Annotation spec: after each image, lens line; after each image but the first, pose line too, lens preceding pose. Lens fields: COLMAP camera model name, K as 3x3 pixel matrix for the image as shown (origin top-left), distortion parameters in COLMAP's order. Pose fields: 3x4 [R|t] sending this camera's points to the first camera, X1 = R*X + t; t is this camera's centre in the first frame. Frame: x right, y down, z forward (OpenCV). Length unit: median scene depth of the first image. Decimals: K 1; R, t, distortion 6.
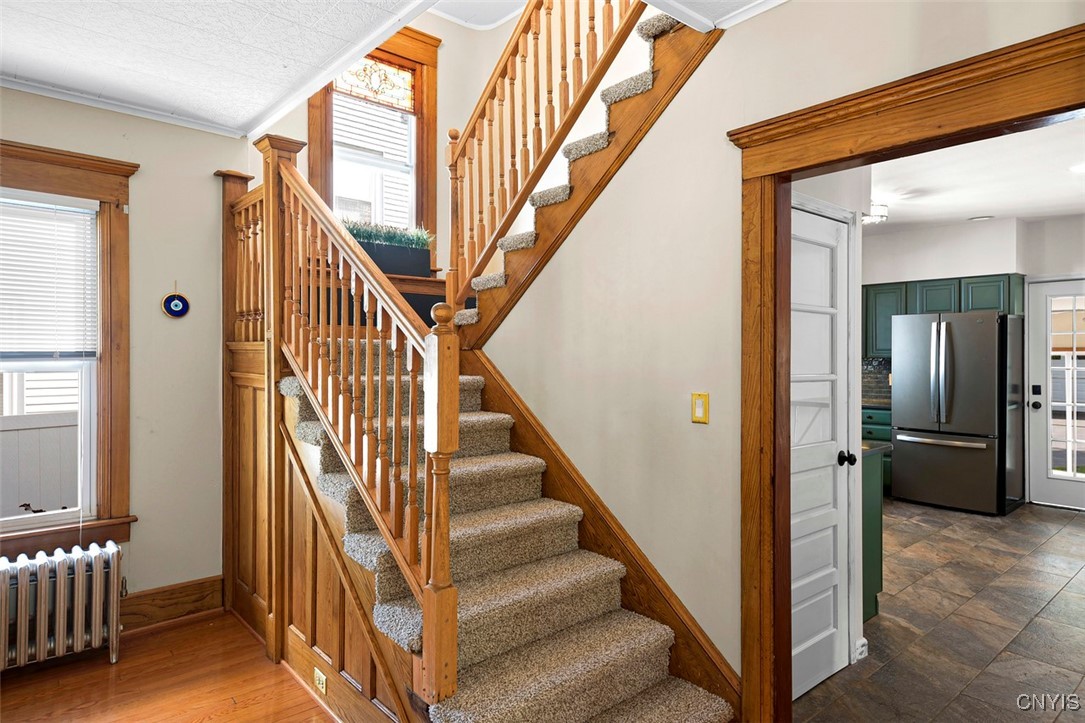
lens RADIAL K [[648.0, 0, 538.9], [0, 648.0, 355.4], [0, 0, 1]] dist [0.018523, 0.000059]
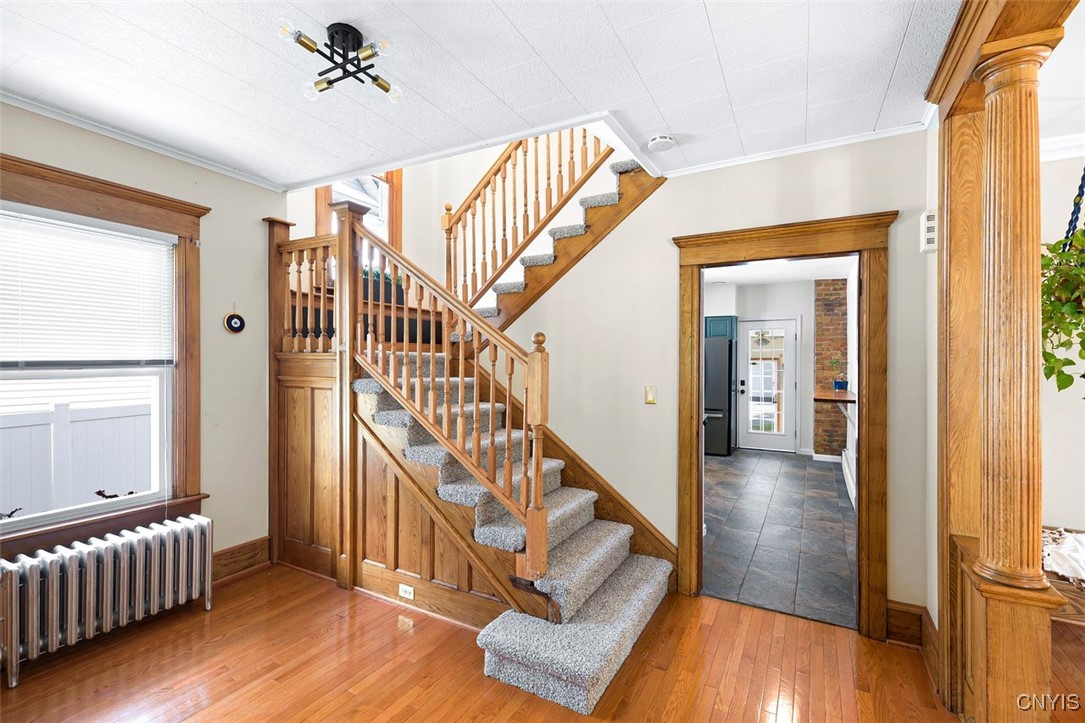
lens RADIAL K [[489.1, 0, 544.6], [0, 489.1, 362.7], [0, 0, 1]] dist [0.013605, 0.000676]
pose [[0.940331, 0.002023, 0.340255, -0.363227], [-0.002957, 0.999993, 0.002228, -0.004978], [-0.340248, -0.003101, 0.940331, -0.097621]]
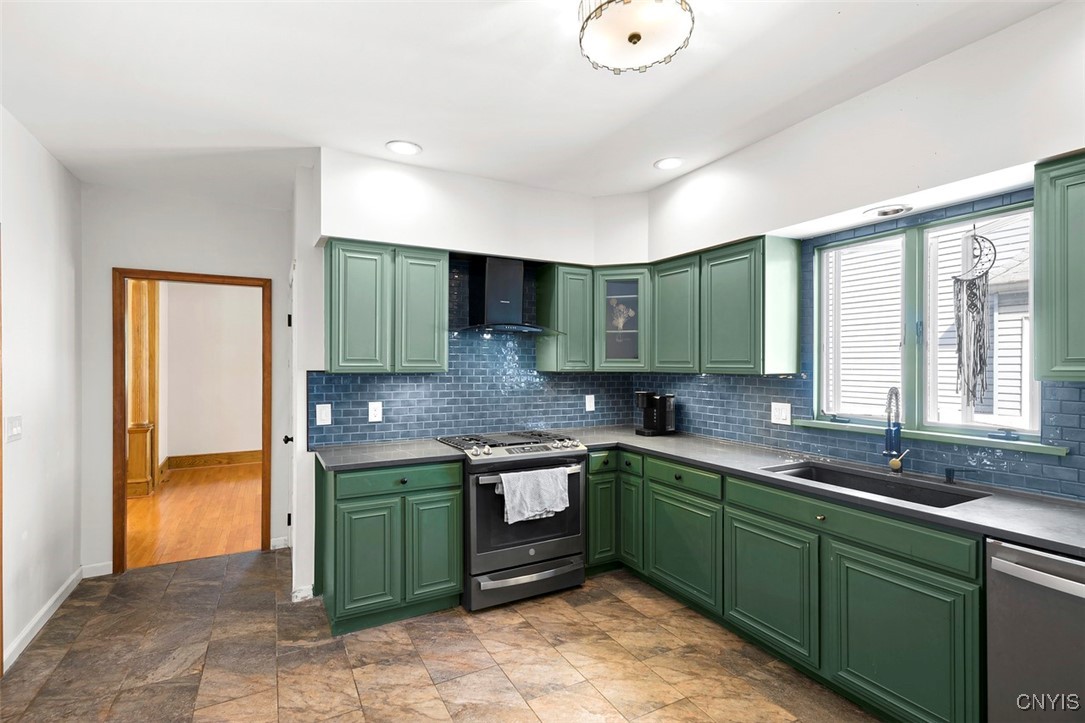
lens RADIAL K [[512.1, 0, 542.3], [0, 512.1, 362.1], [0, 0, 1]] dist [-0.000287, -0.000017]
pose [[-0.224225, -0.004433, -0.974527, 1.372953], [0.000977, 0.999988, -0.004774, 0.003105], [0.974537, -0.002023, -0.224218, 1.711053]]
